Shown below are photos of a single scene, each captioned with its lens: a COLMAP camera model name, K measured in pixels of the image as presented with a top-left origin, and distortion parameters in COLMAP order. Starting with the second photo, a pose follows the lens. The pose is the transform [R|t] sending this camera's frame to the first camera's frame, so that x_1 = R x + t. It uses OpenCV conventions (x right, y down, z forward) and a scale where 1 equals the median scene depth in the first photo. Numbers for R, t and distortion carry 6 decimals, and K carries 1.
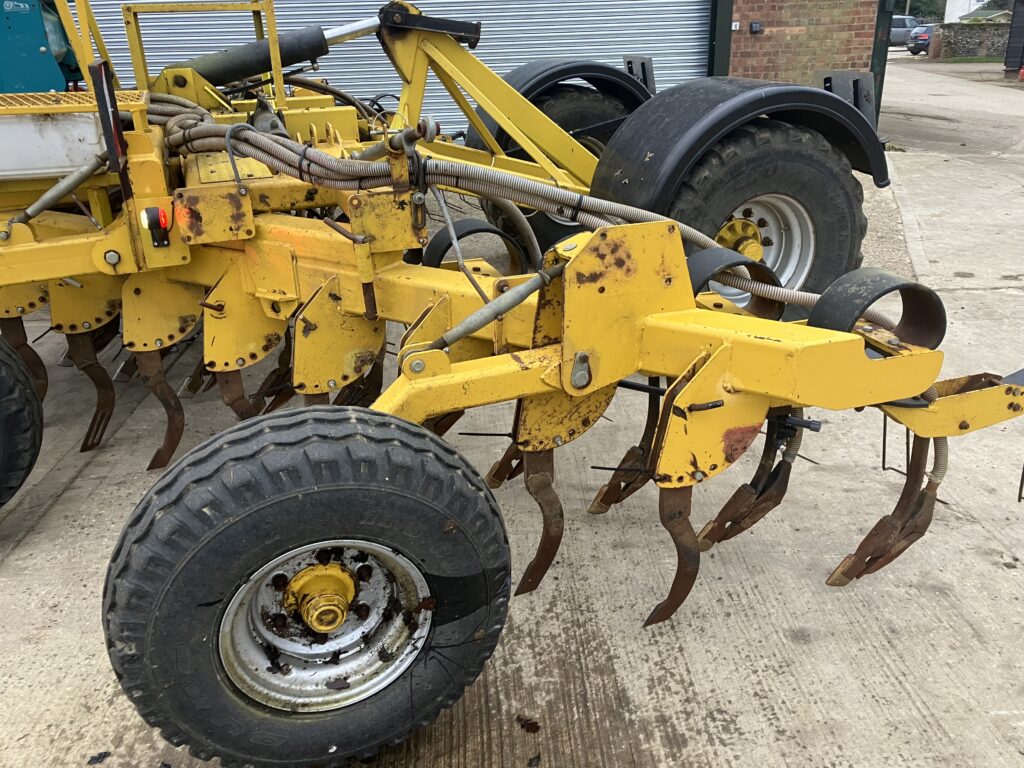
lens RADIAL K [[833.1, 0, 521.9], [0, 833.1, 402.3], [0, 0, 1]] dist [0.023969, -0.022026]
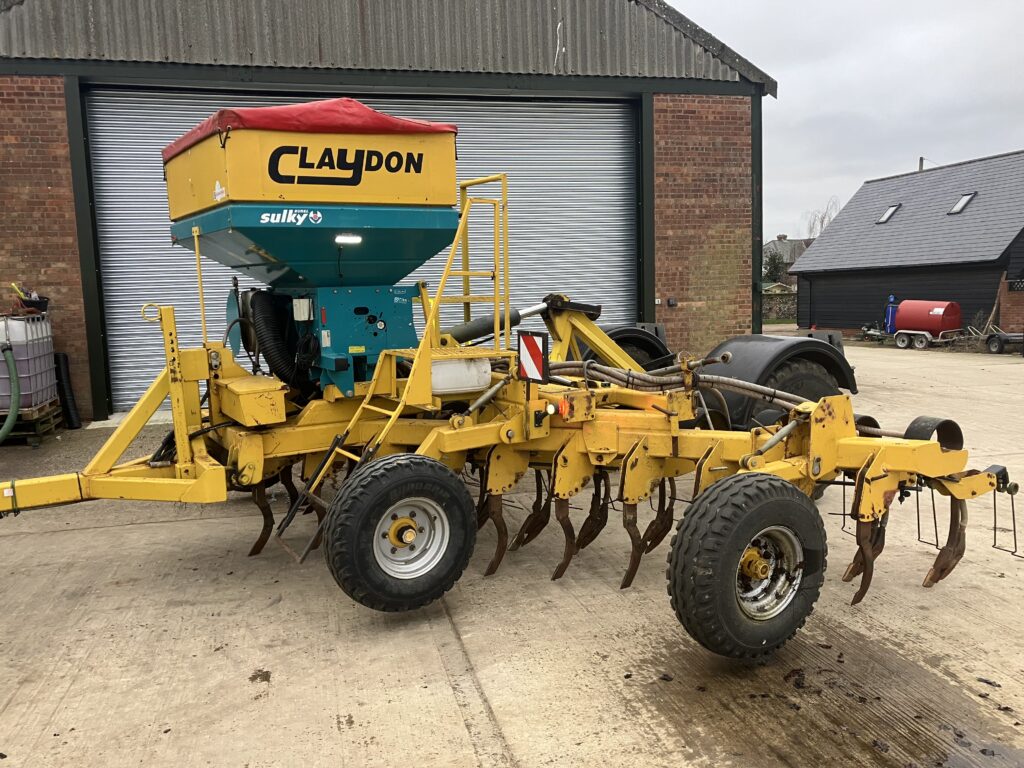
lens RADIAL K [[833.1, 0, 517.5], [0, 833.1, 395.4], [0, 0, 1]] dist [0.023969, -0.022026]
pose [[0.981157, -0.025899, 0.191471, -0.815055], [0.081769, 0.953517, -0.290032, 0.261319], [-0.175059, 0.300223, 0.937668, -0.675654]]
